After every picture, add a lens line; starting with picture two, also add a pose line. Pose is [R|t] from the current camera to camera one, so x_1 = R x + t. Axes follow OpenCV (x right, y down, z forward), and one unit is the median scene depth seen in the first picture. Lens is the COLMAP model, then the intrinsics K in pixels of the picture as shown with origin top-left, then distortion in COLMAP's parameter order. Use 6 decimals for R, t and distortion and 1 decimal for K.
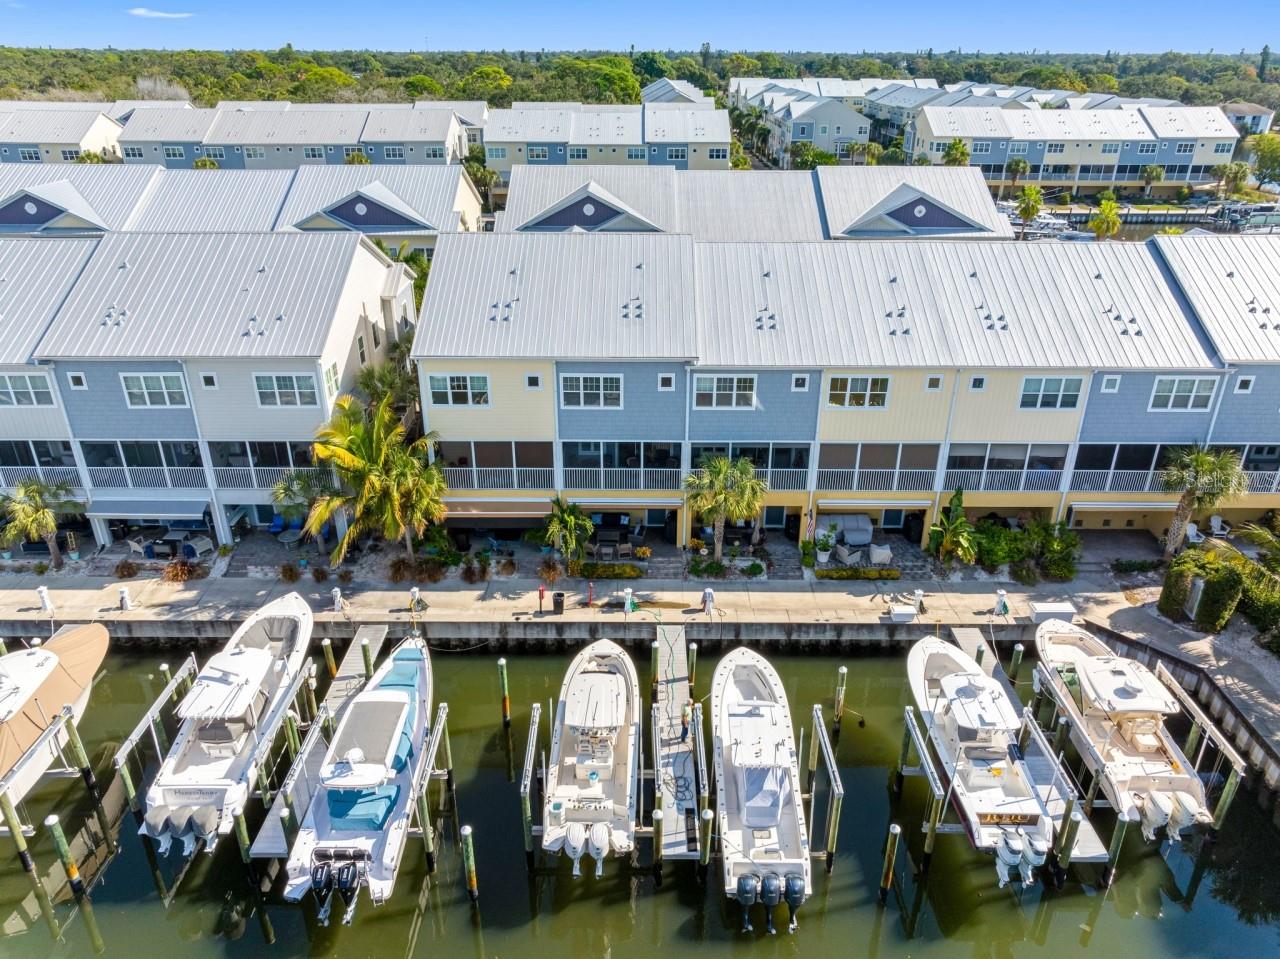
lens RADIAL K [[892.7, 0, 640.0], [0, 892.7, 479.5], [0, 0, 1]] dist [-0.007031, 0.005148]
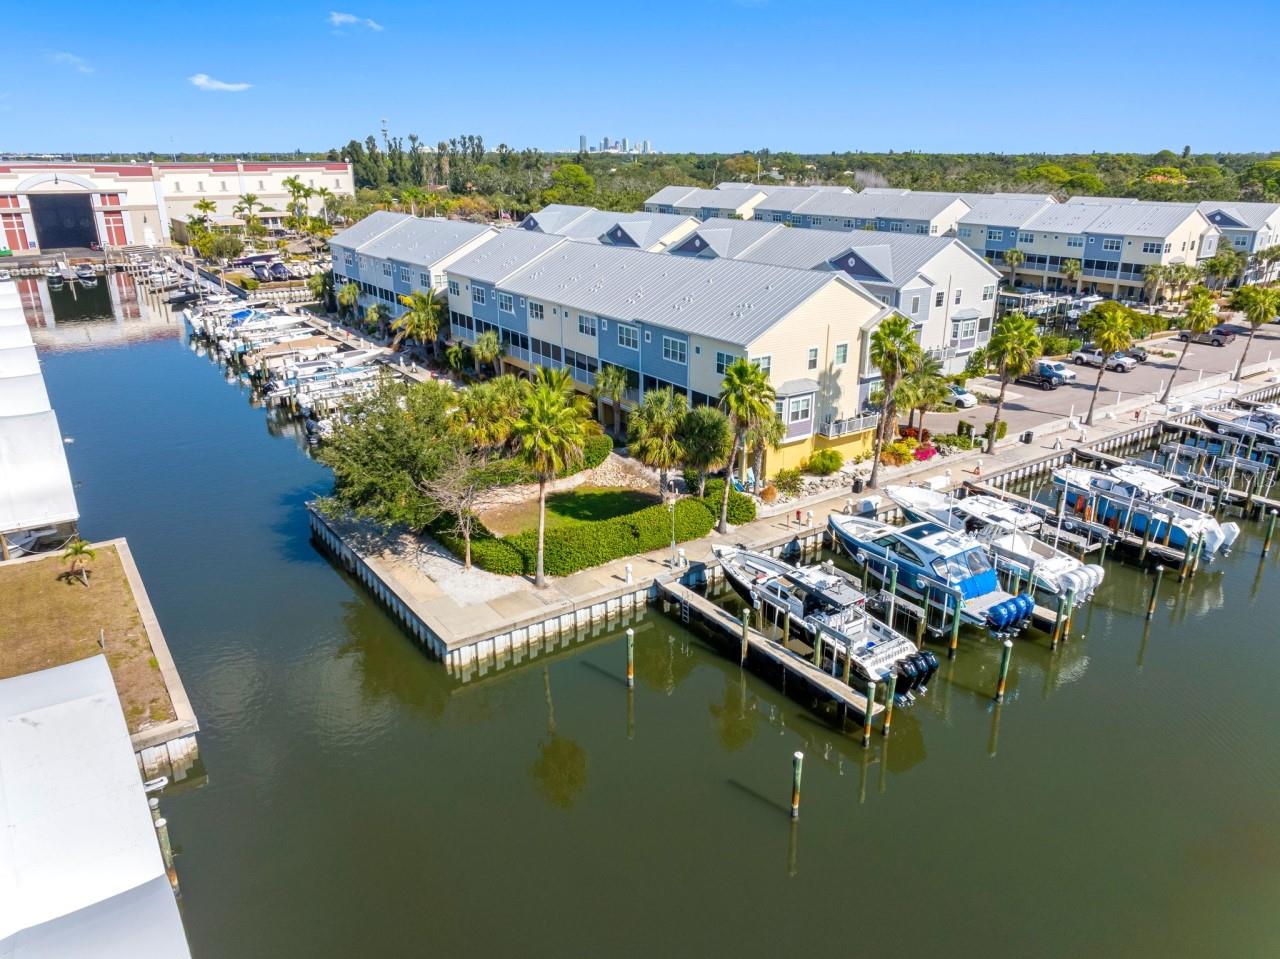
lens RADIAL K [[898.2, 0, 639.0], [0, 898.2, 466.4], [0, 0, 1]] dist [-0.002241, -0.000631]
pose [[0.571034, 0.265930, -0.776661, 1.993926], [-0.353274, 0.933599, 0.059924, 0.023533], [0.741025, 0.240155, 0.627062, -0.001472]]
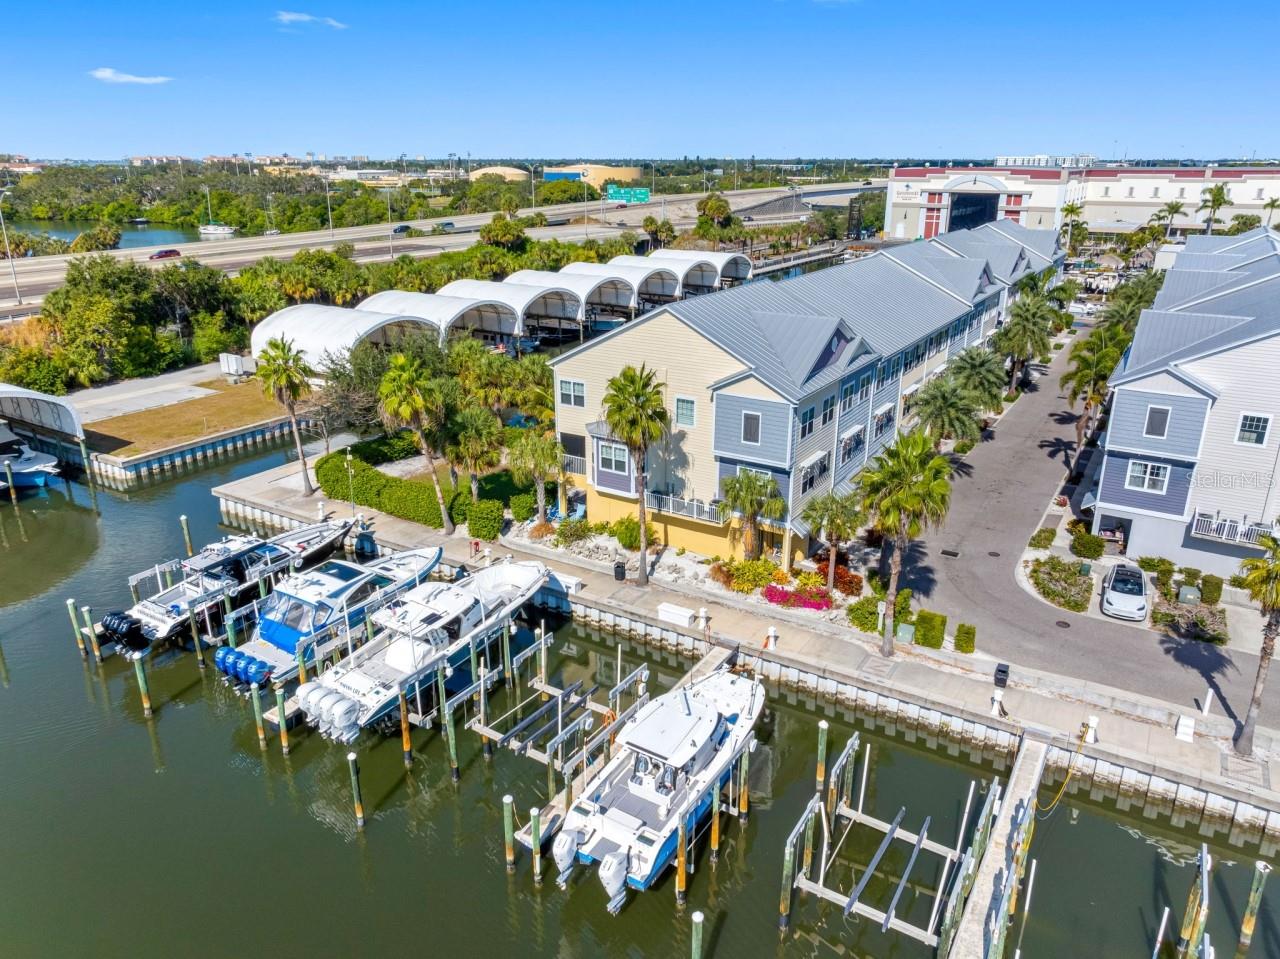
lens RADIAL K [[891.8, 0, 640.0], [0, 891.8, 479.5], [0, 0, 1]] dist [-0.003481, -0.004846]
pose [[-0.530878, 0.282727, -0.798895, 1.947326], [-0.368894, 0.771608, 0.518207, -0.728195], [0.762945, 0.569812, -0.305333, 1.587877]]
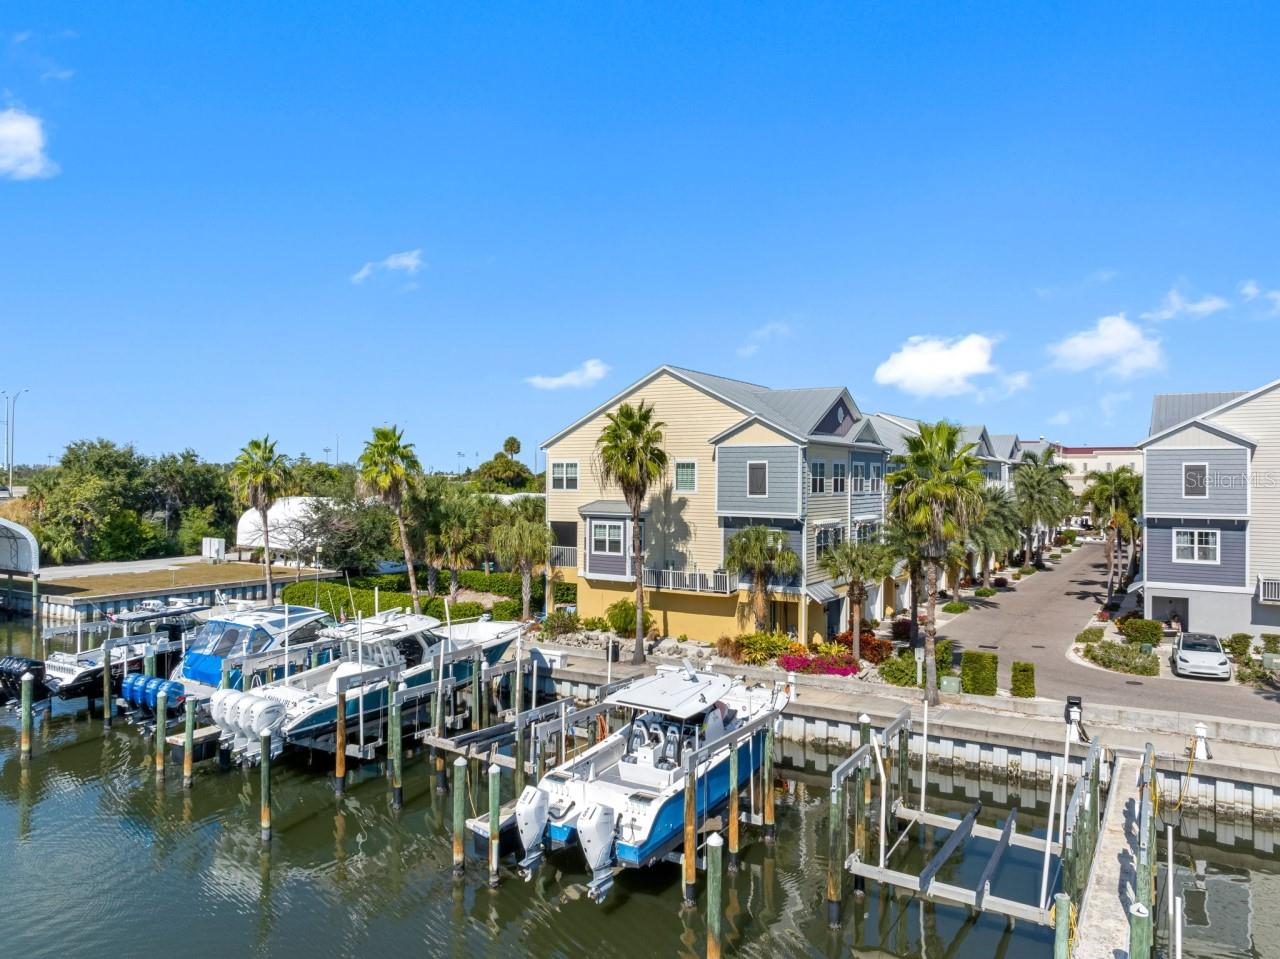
lens RADIAL K [[892.7, 0, 640.0], [0, 892.7, 479.5], [0, 0, 1]] dist [-0.007031, 0.005148]
pose [[-0.529211, -0.004772, -0.848477, 1.907820], [-0.373724, 0.899070, 0.228043, -0.425151], [0.761752, 0.437779, -0.477581, 1.709364]]
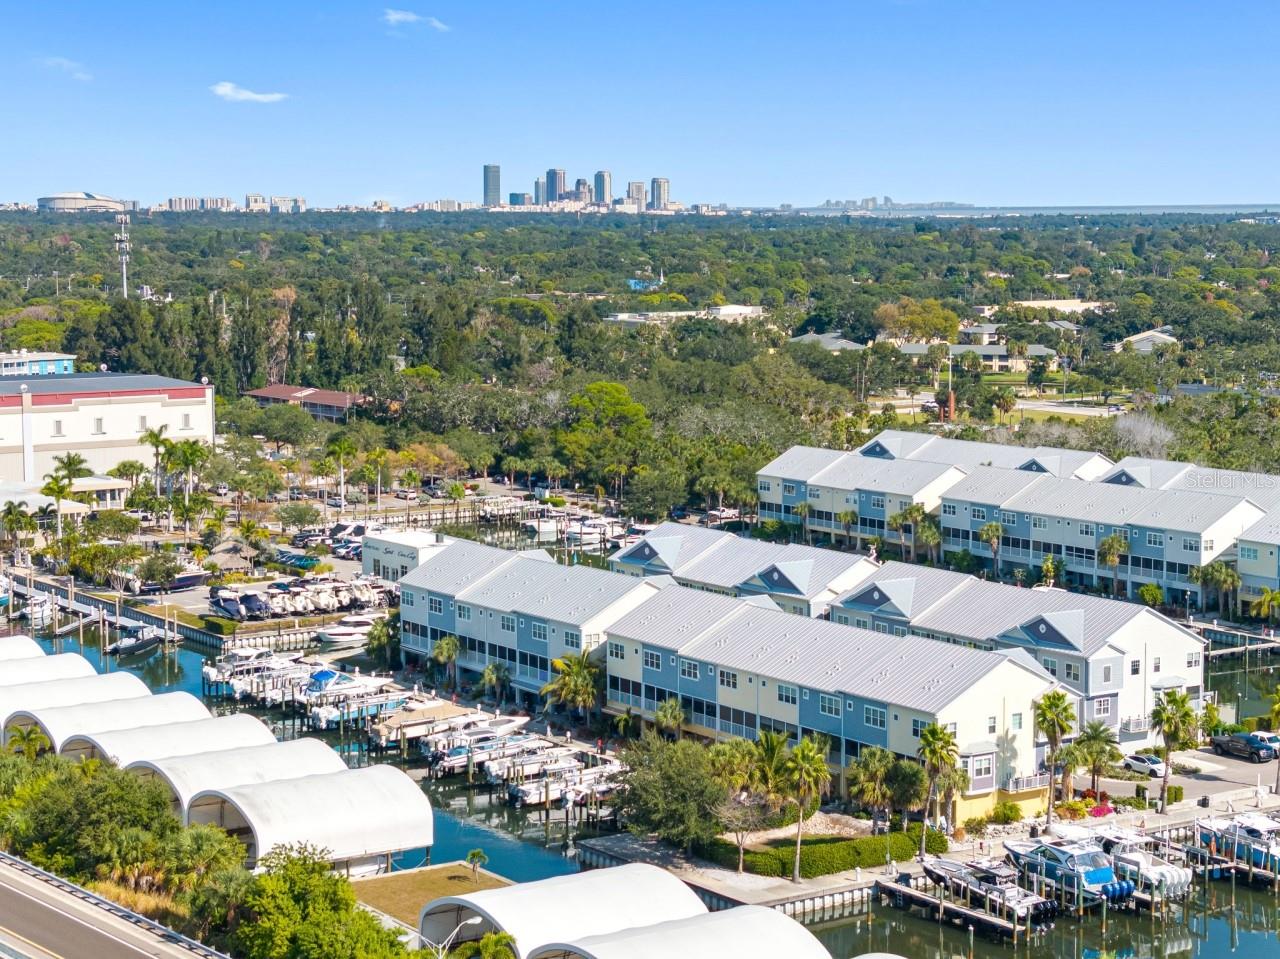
lens RADIAL K [[2531.8, 0, 640.0], [0, 2531.8, 479.5], [0, 0, 1]] dist [0.171463, 0.202435]
pose [[0.573196, 0.085789, -0.814915, 4.705865], [-0.354090, 0.922790, -0.151915, 0.421127], [0.738963, 0.375631, 0.559317, -2.494150]]
